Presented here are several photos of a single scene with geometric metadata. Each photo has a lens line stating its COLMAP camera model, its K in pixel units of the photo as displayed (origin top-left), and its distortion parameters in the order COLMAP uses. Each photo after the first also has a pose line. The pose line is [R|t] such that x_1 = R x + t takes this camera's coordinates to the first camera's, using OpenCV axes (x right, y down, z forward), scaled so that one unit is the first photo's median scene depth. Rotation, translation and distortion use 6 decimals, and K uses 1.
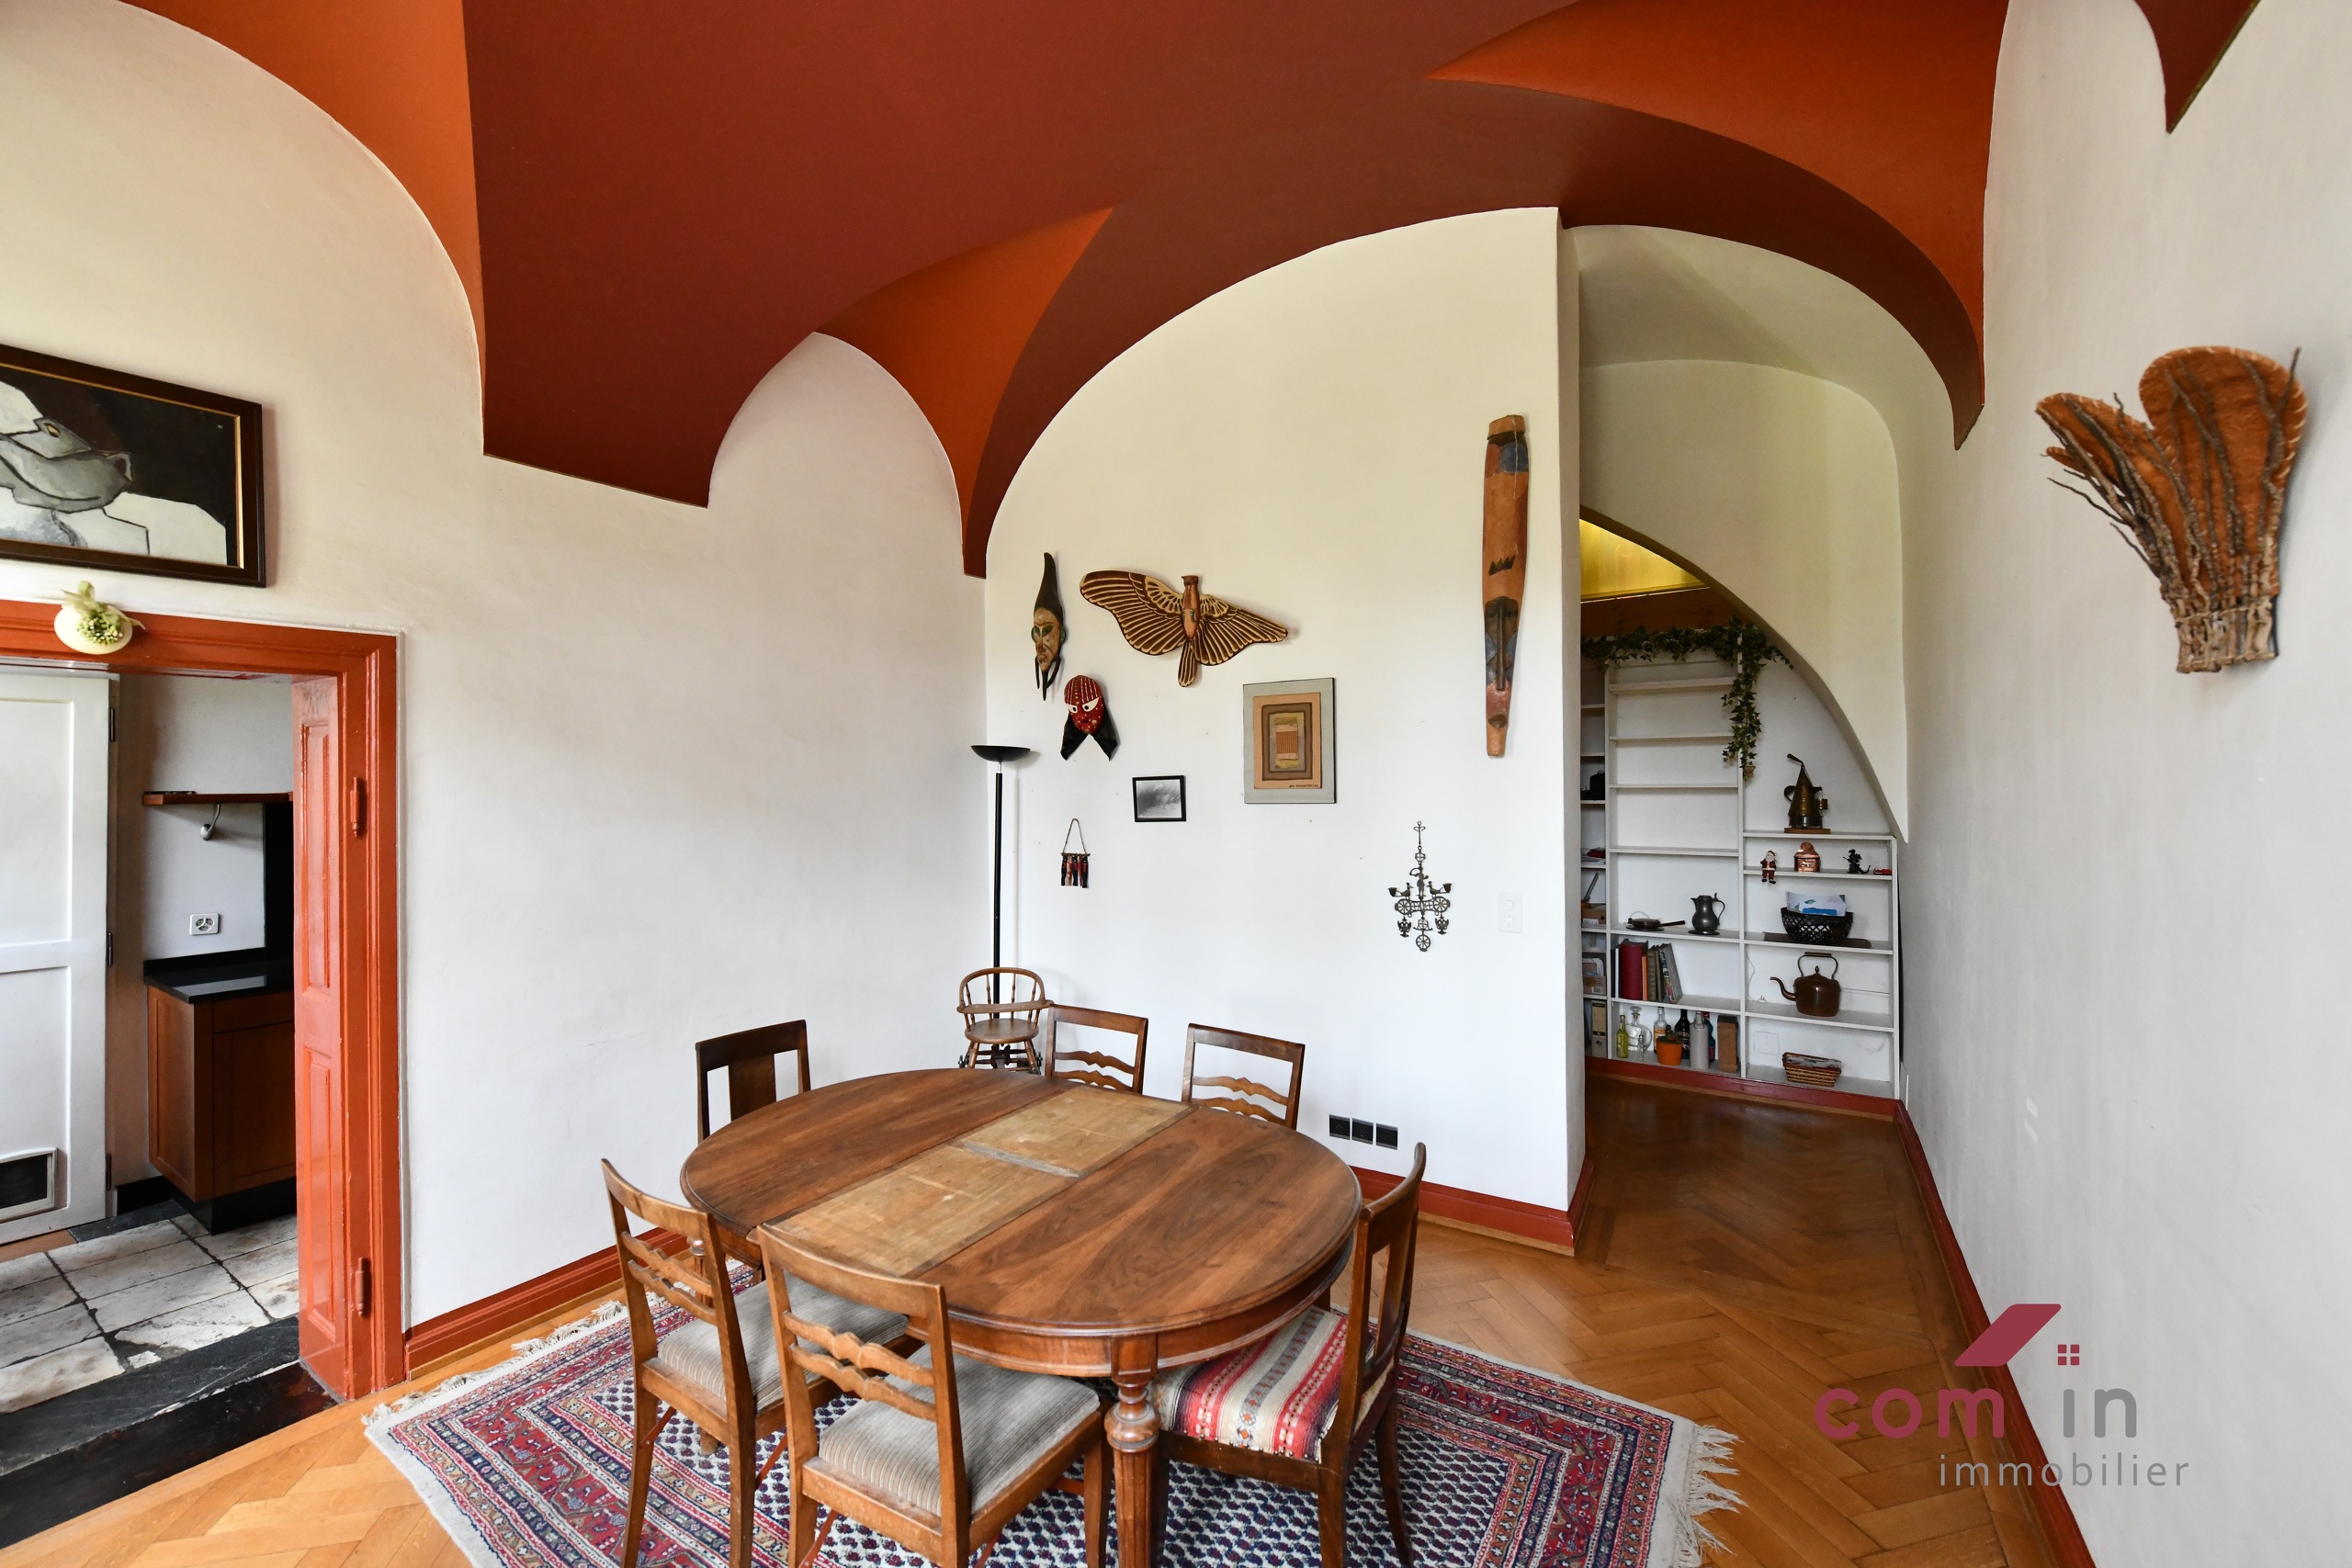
lens RADIAL K [[959.6, 0, 1174.6], [0, 959.6, 781.8], [0, 0, 1]] dist [0.002511, -0.000129]
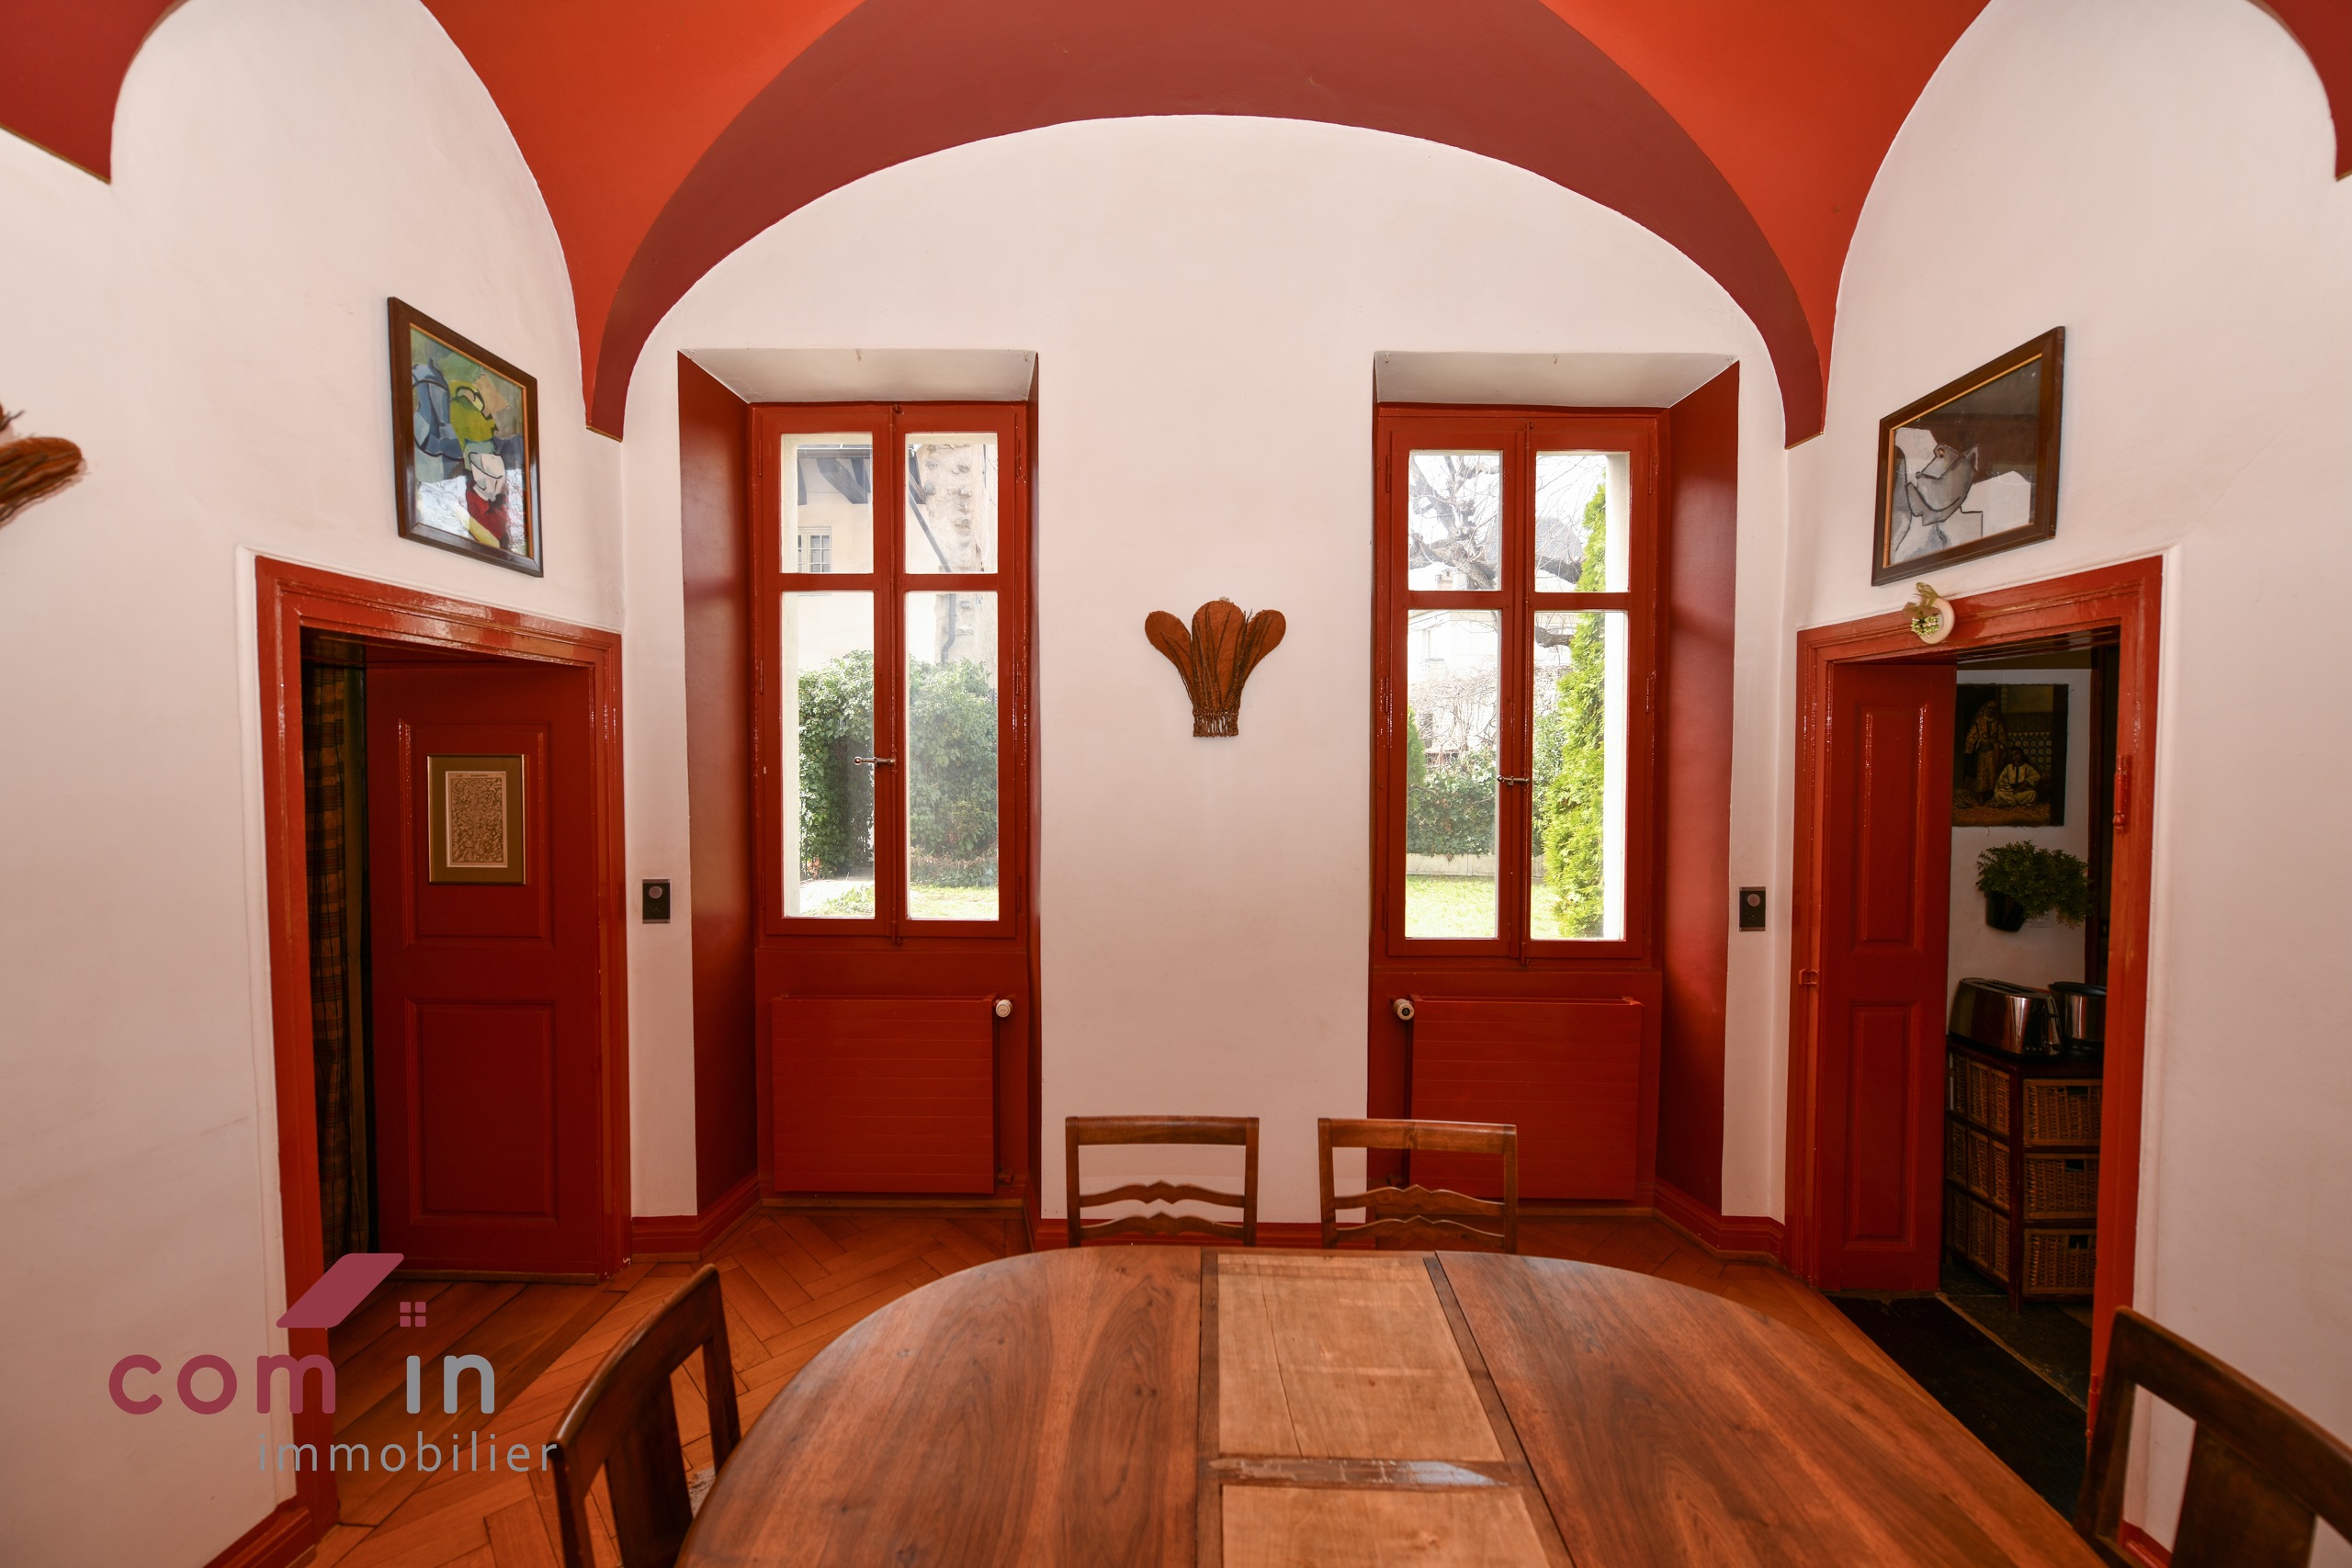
lens RADIAL K [[959.6, 0, 1187.0], [0, 959.6, 780.1], [0, 0, 1]] dist [0.002511, -0.000129]
pose [[-0.866857, 0.021044, -0.498113, 0.193884], [0.000366, 0.999135, 0.041574, -0.021016], [0.498557, 0.035856, -0.866115, 1.520875]]
